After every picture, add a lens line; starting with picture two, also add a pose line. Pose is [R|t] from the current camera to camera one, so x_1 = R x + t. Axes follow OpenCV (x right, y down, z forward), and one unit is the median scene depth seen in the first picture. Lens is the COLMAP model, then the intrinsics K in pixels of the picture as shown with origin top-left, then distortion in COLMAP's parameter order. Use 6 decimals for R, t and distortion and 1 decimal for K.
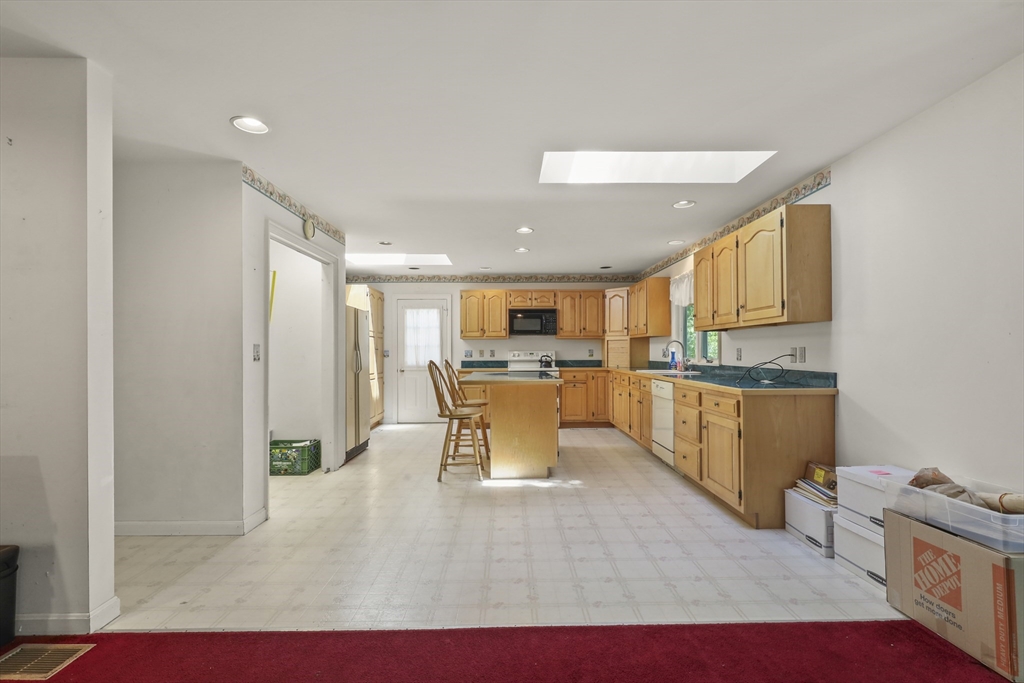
lens RADIAL K [[465.5, 0, 512.2], [0, 465.5, 345.6], [0, 0, 1]] dist [0.000459, -0.002728]
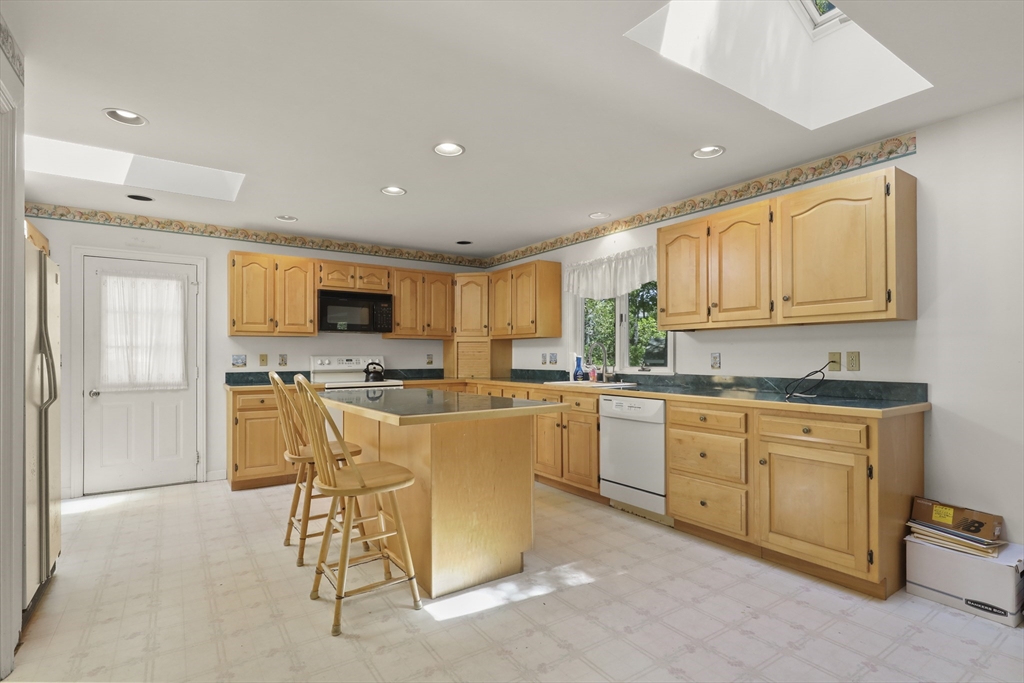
lens RADIAL K [[508.9, 0, 519.6], [0, 508.9, 353.4], [0, 0, 1]] dist [0.000546, -0.000184]
pose [[0.830236, 0.005692, 0.557383, -0.228241], [-0.008506, 0.999961, 0.002458, 0.005561], [-0.557347, -0.006782, 0.830252, 0.374249]]
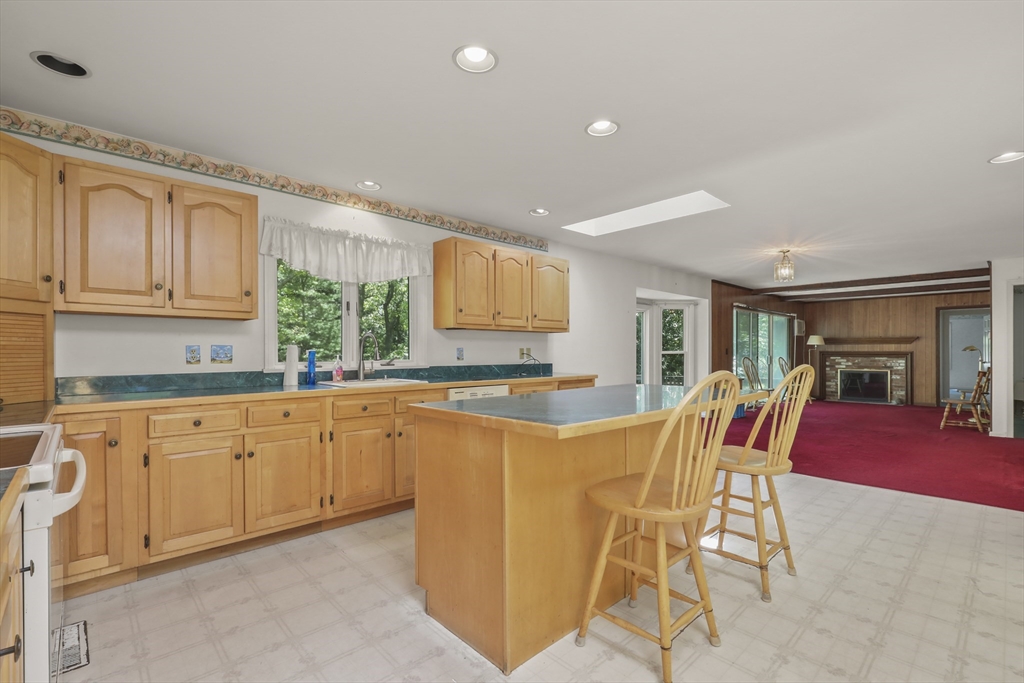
lens RADIAL K [[465.5, 0, 507.2], [0, 465.5, 355.0], [0, 0, 1]] dist [0.000459, -0.002728]
pose [[-0.671309, 0.001065, 0.741177, -0.272483], [-0.004390, 0.999976, -0.005414, 0.021351], [-0.741165, -0.006888, -0.671288, 1.304780]]
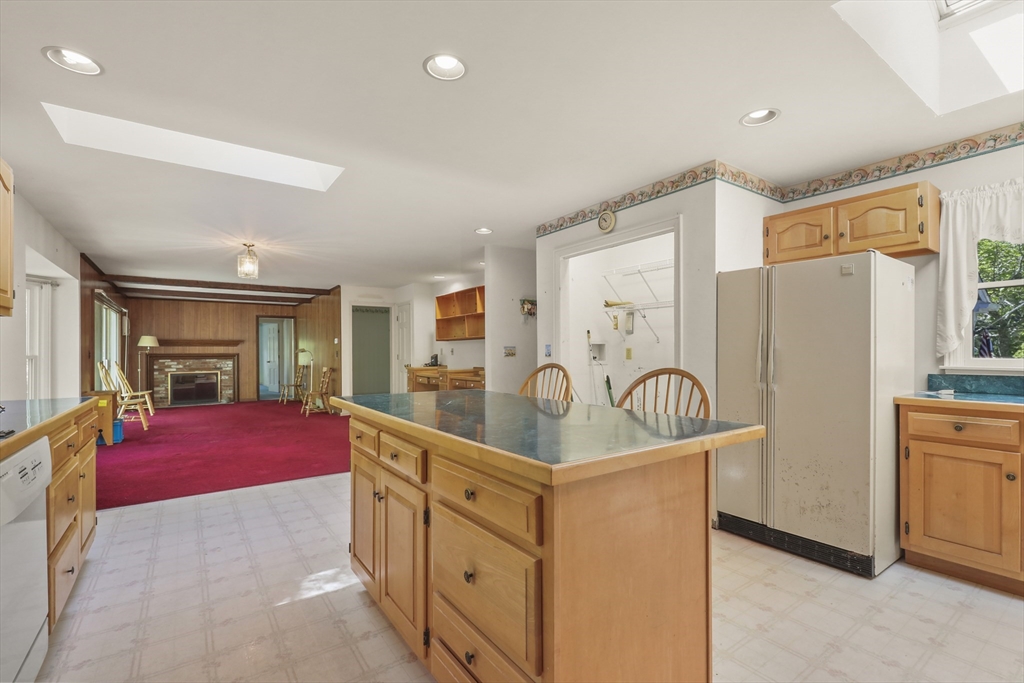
lens RADIAL K [[465.5, 0, 512.9], [0, 465.5, 348.9], [0, 0, 1]] dist [0.000459, -0.002728]
pose [[-0.822697, 0.006985, -0.568438, 0.196131], [0.016996, 0.999780, -0.012312, 0.015838], [0.568227, -0.019790, -0.822634, 1.234536]]
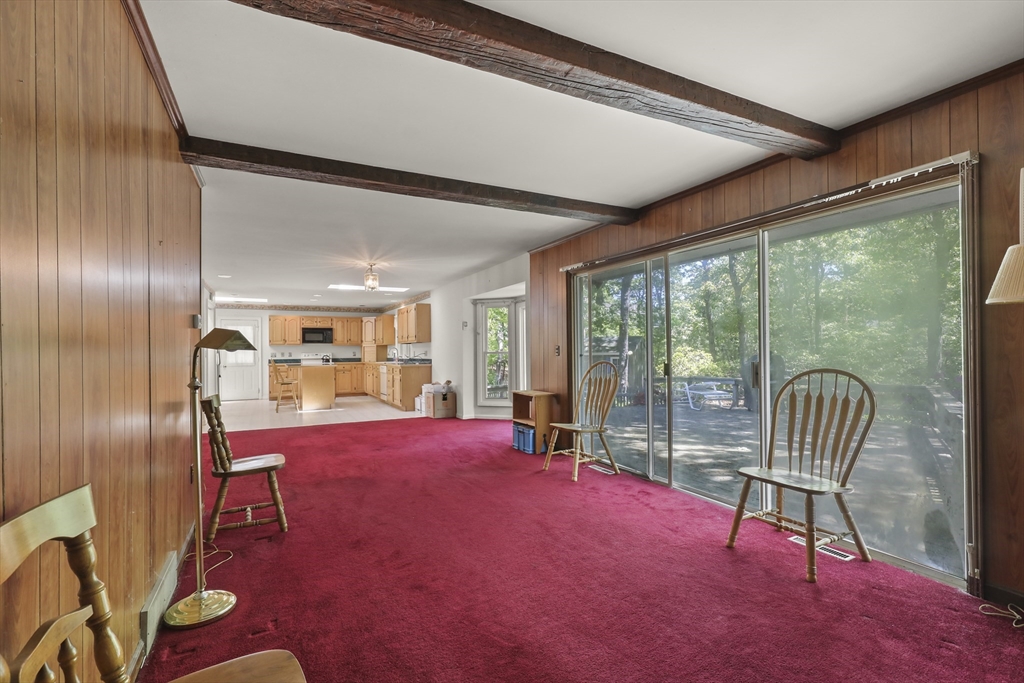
lens RADIAL K [[465.5, 0, 513.1], [0, 465.5, 347.1], [0, 0, 1]] dist [0.000459, -0.002728]
pose [[0.891153, -0.003682, 0.453688, -0.123410], [0.003388, 0.999993, 0.001459, -0.012750], [-0.453690, 0.000237, 0.891160, -1.129373]]
